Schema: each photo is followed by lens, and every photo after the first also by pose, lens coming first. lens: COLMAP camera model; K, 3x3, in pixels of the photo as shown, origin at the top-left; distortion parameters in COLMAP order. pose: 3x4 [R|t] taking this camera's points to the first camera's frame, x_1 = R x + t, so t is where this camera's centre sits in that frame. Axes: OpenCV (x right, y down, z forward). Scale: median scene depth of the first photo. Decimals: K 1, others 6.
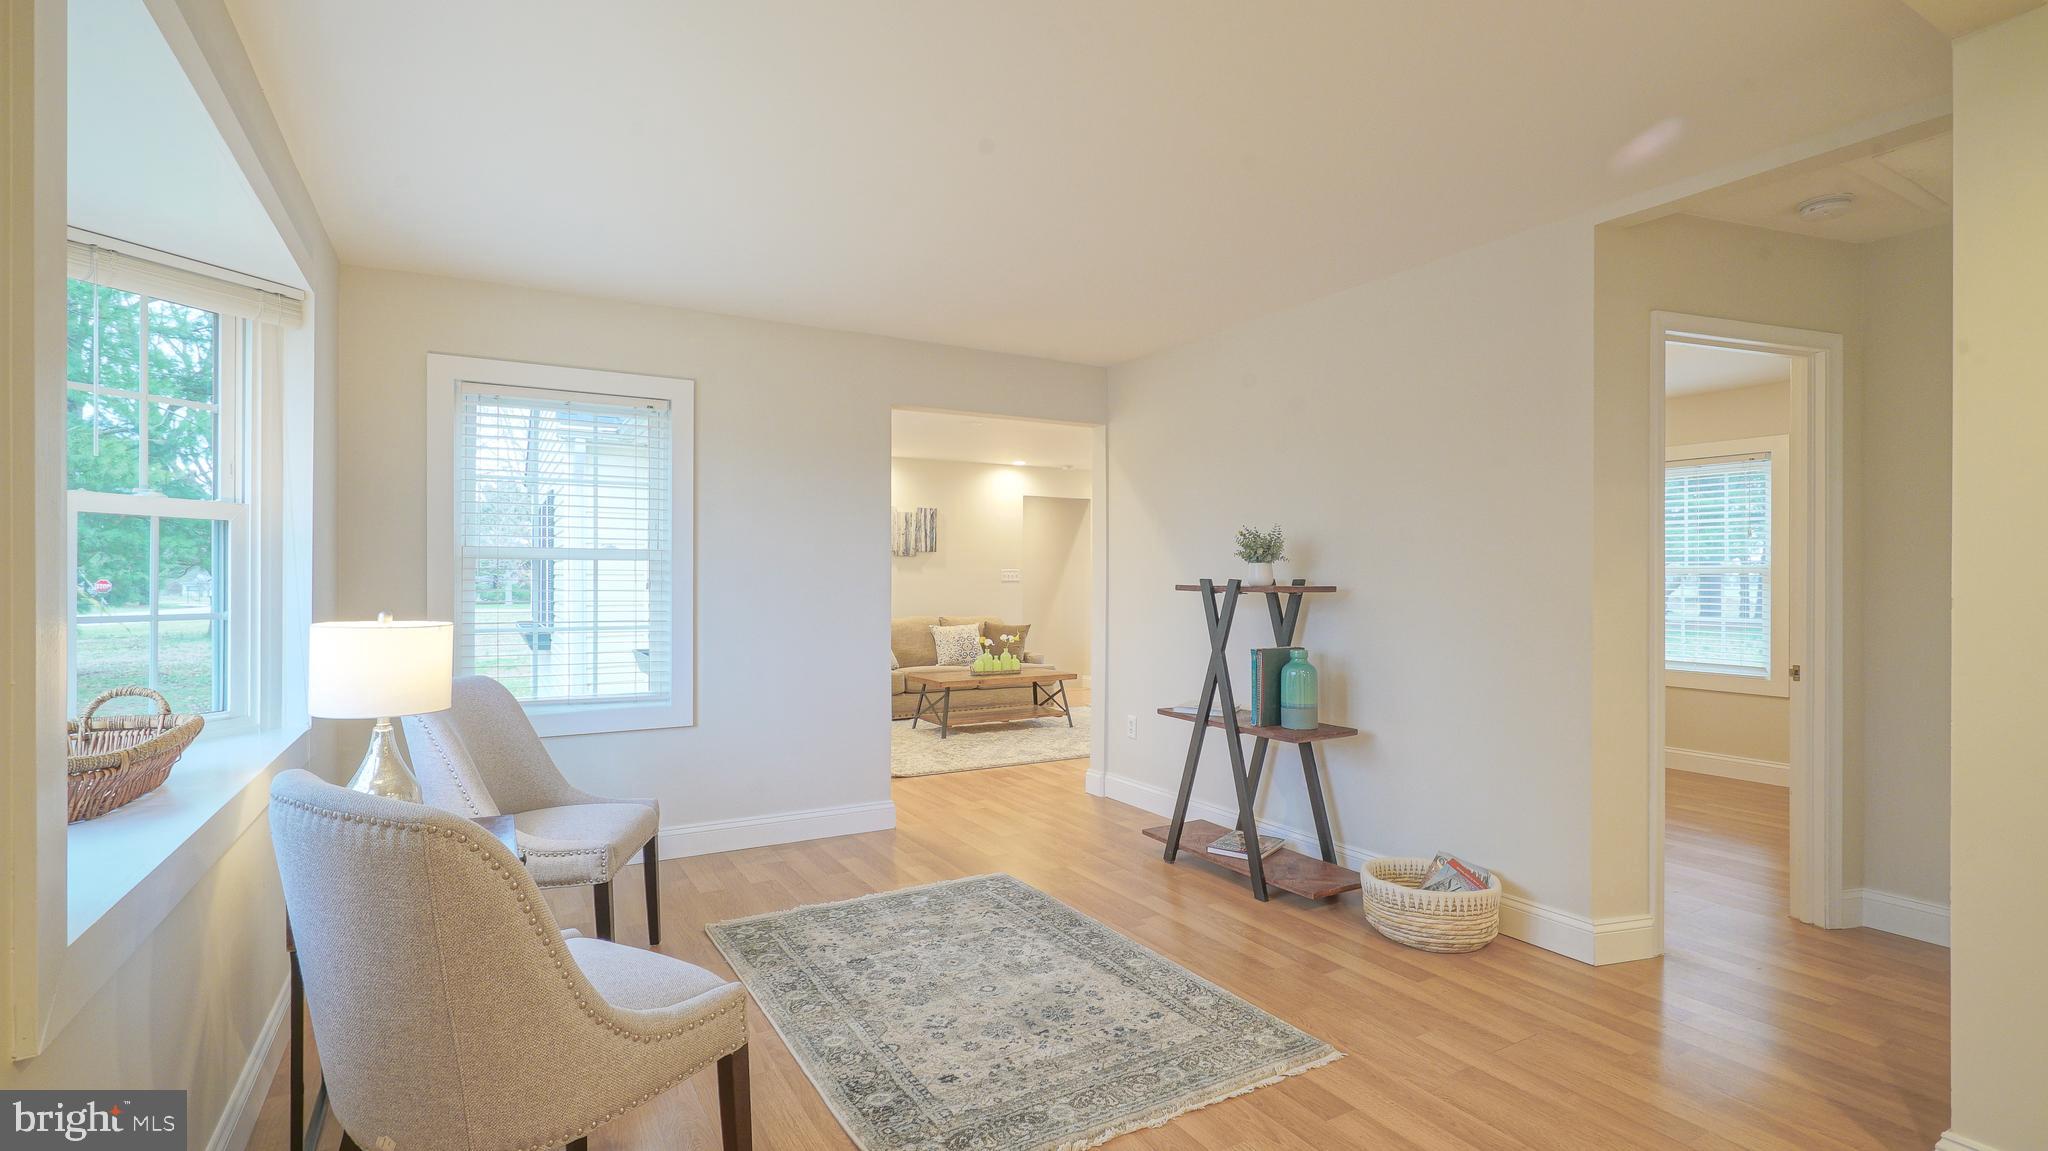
lens RADIAL K [[922.0, 0, 1024.0], [0, 922.0, 575.5], [0, 0, 1]] dist [0.000254, 0.001679]
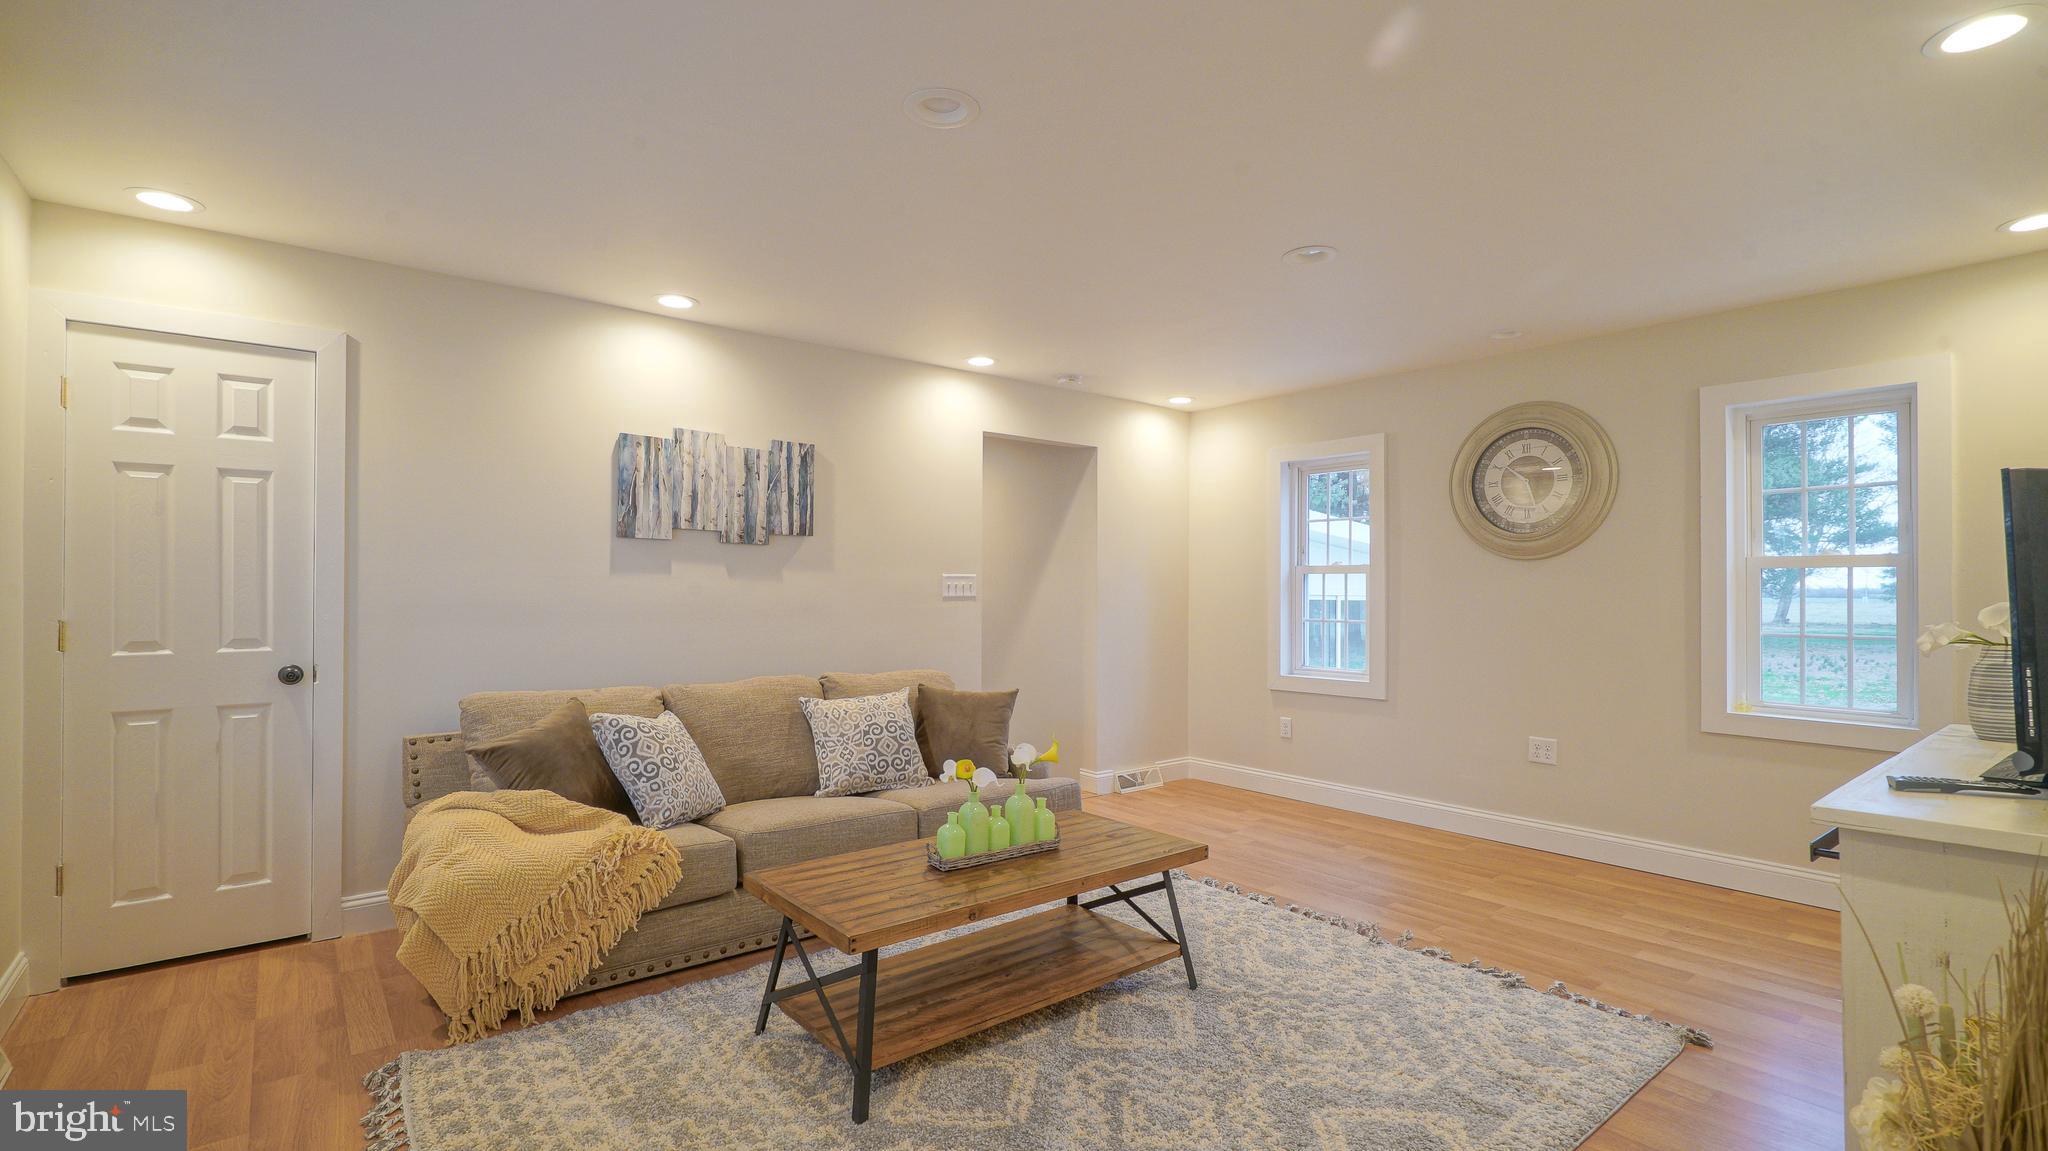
lens RADIAL K [[922.0, 0, 1024.0], [0, 922.0, 575.5], [0, 0, 1]] dist [0.000254, 0.001679]
pose [[0.988178, 0.001898, 0.153302, -0.063736], [0.000699, 0.999857, -0.016883, 0.002785], [-0.153312, 0.016791, 0.988035, 0.543378]]
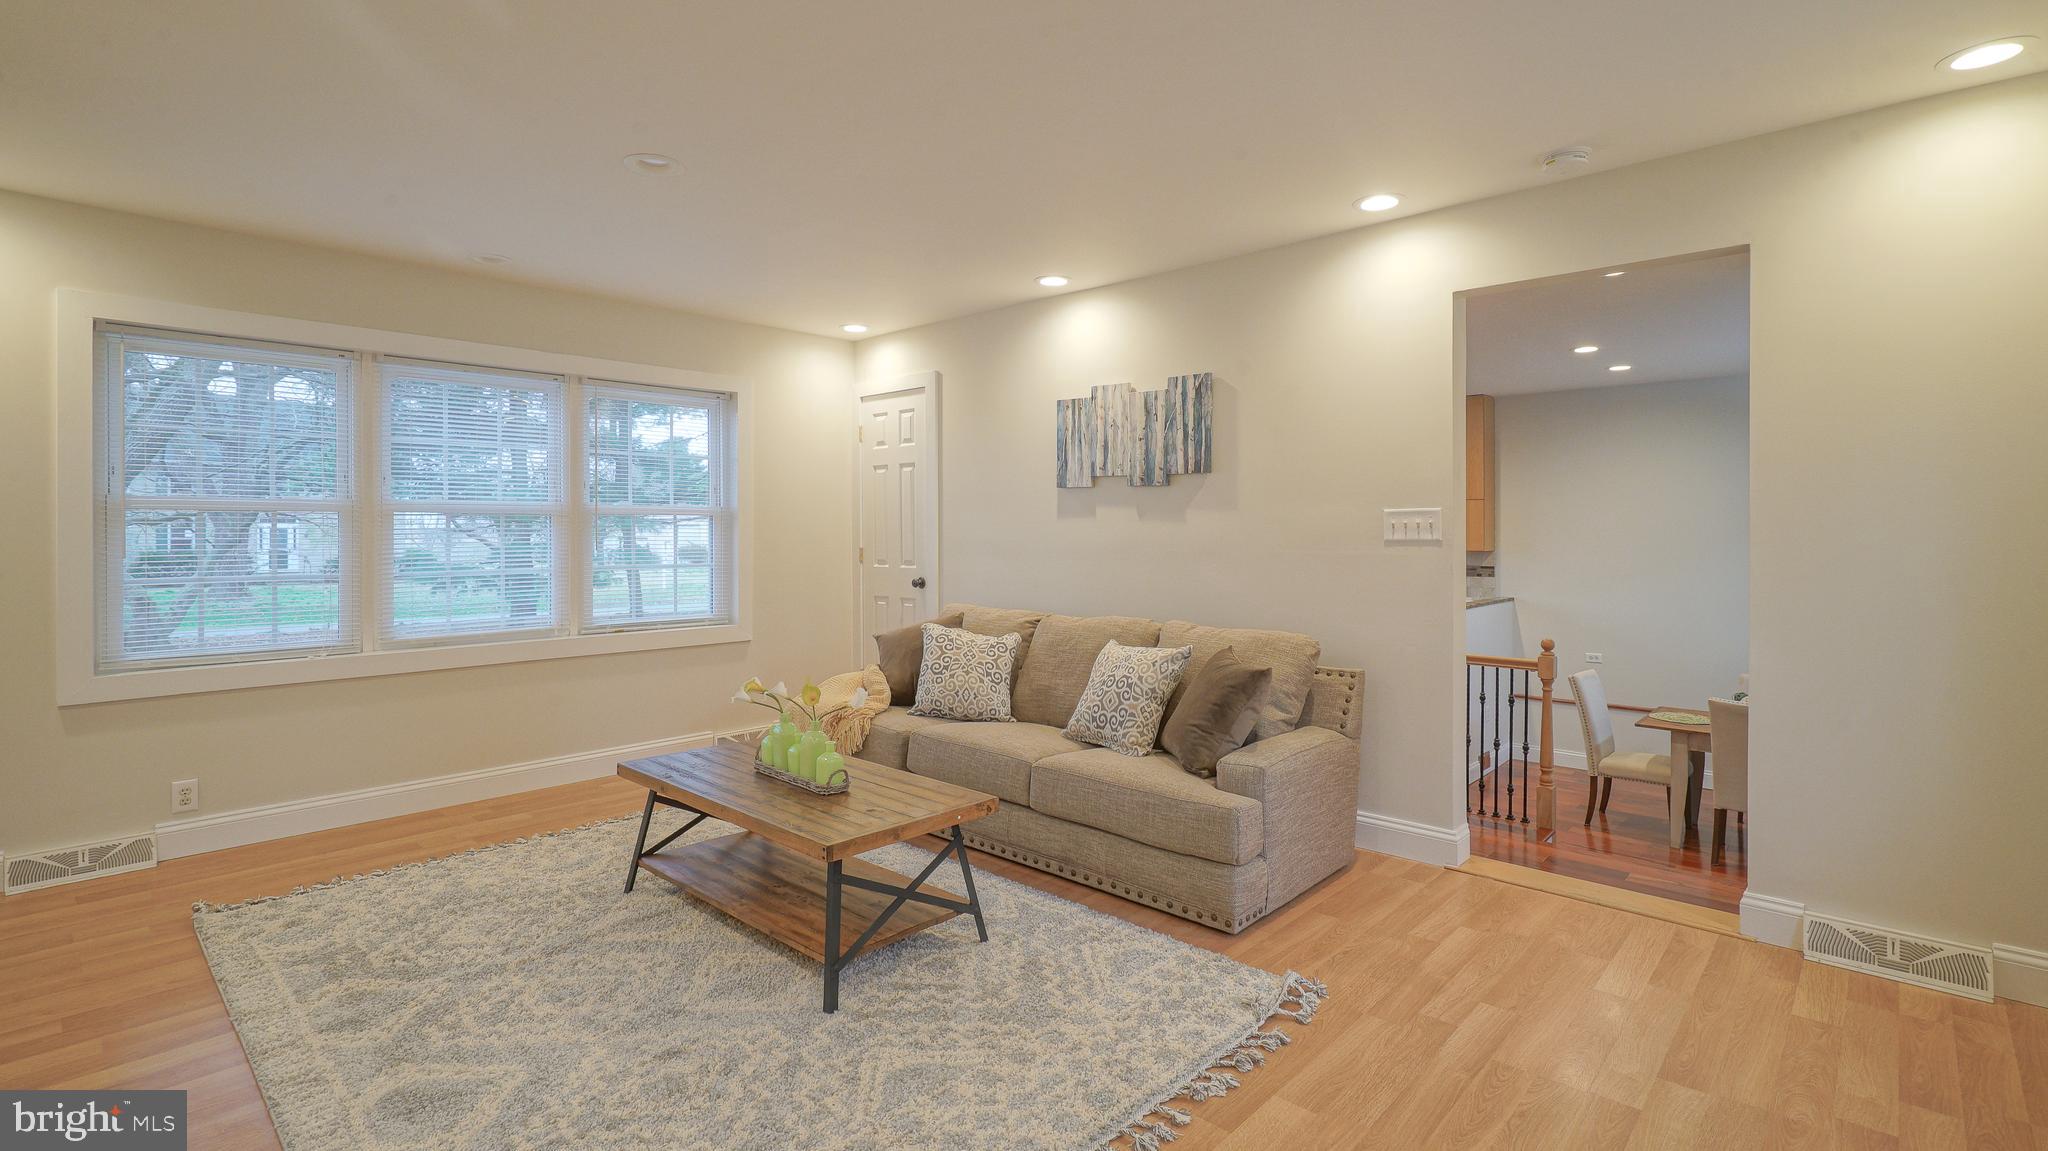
lens RADIAL K [[955.9, 0, 1025.9], [0, 955.9, 520.8], [0, 0, 1]] dist [0.001258, 0.001377]
pose [[0.288526, -0.012609, -0.957389, 0.326130], [0.001066, 0.999917, -0.012847, 0.002902], [0.957471, 0.002686, 0.288516, 0.828487]]
